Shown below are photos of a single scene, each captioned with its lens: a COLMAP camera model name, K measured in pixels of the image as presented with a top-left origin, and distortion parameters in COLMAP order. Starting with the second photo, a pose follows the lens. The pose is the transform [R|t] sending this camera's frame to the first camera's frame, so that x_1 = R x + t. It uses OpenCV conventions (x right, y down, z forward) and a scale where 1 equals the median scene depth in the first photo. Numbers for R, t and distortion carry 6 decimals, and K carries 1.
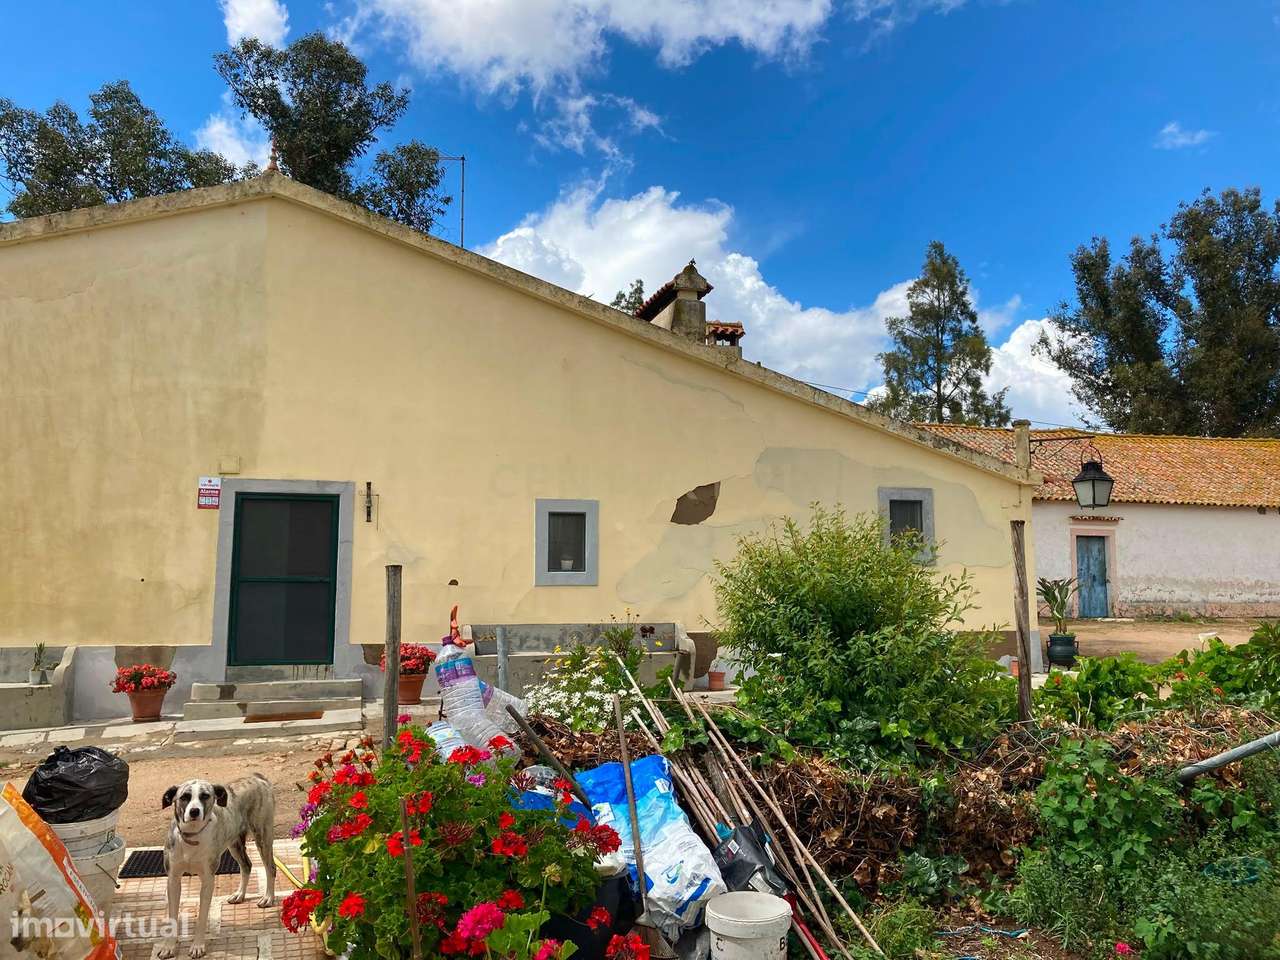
lens RADIAL K [[1090.3, 0, 640.0], [0, 1090.3, 480.0], [0, 0, 1]] dist [-0.007403, -0.015452]
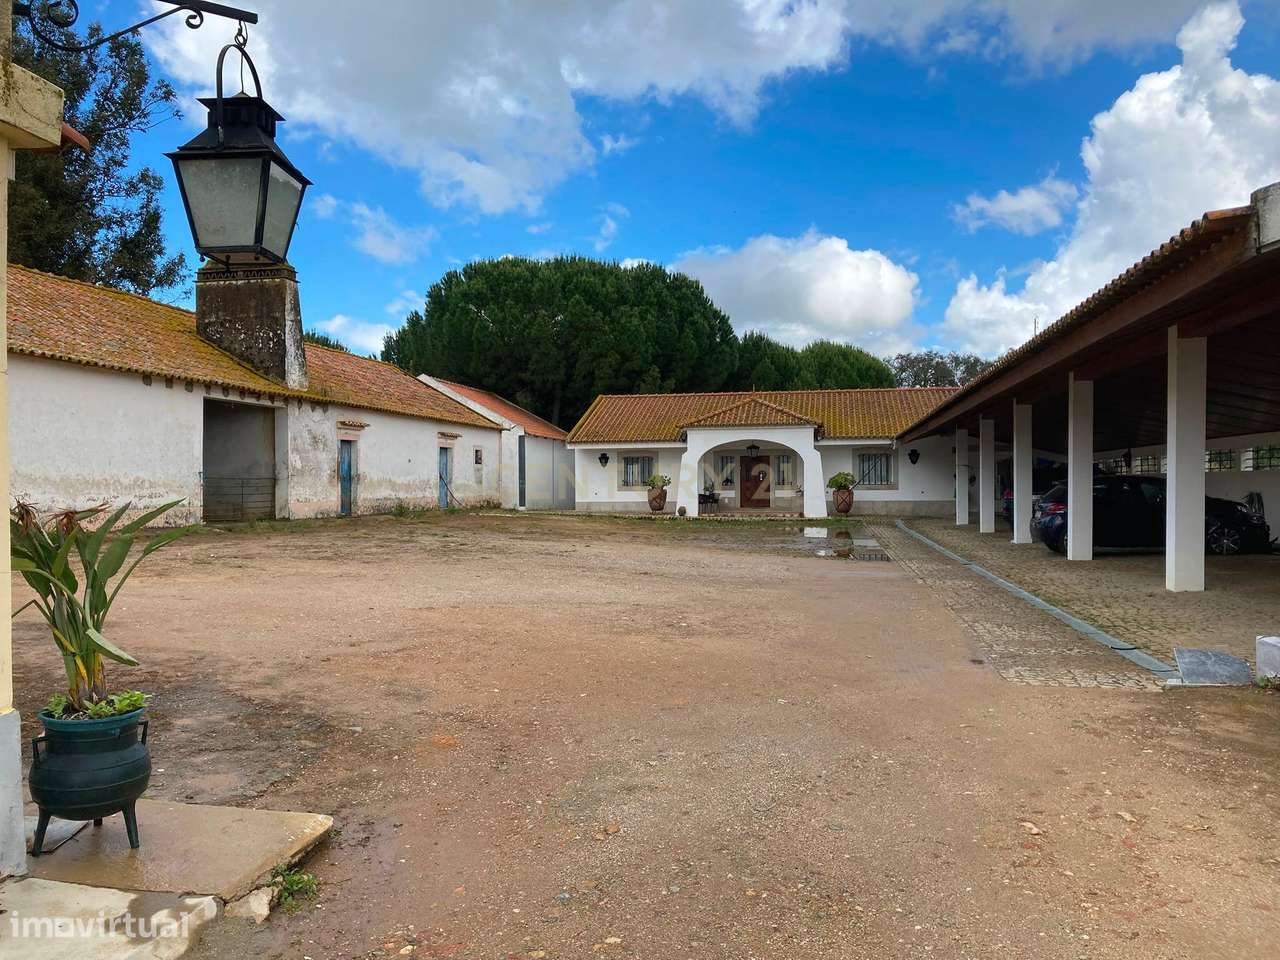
lens RADIAL K [[1090.3, 0, 640.0], [0, 1090.3, 480.0], [0, 0, 1]] dist [-0.007403, -0.015452]
pose [[0.479931, 0.000552, 0.877306, 0.106202], [-0.091357, 0.994595, 0.049351, 0.029583], [-0.872537, -0.103833, 0.477387, 0.379539]]
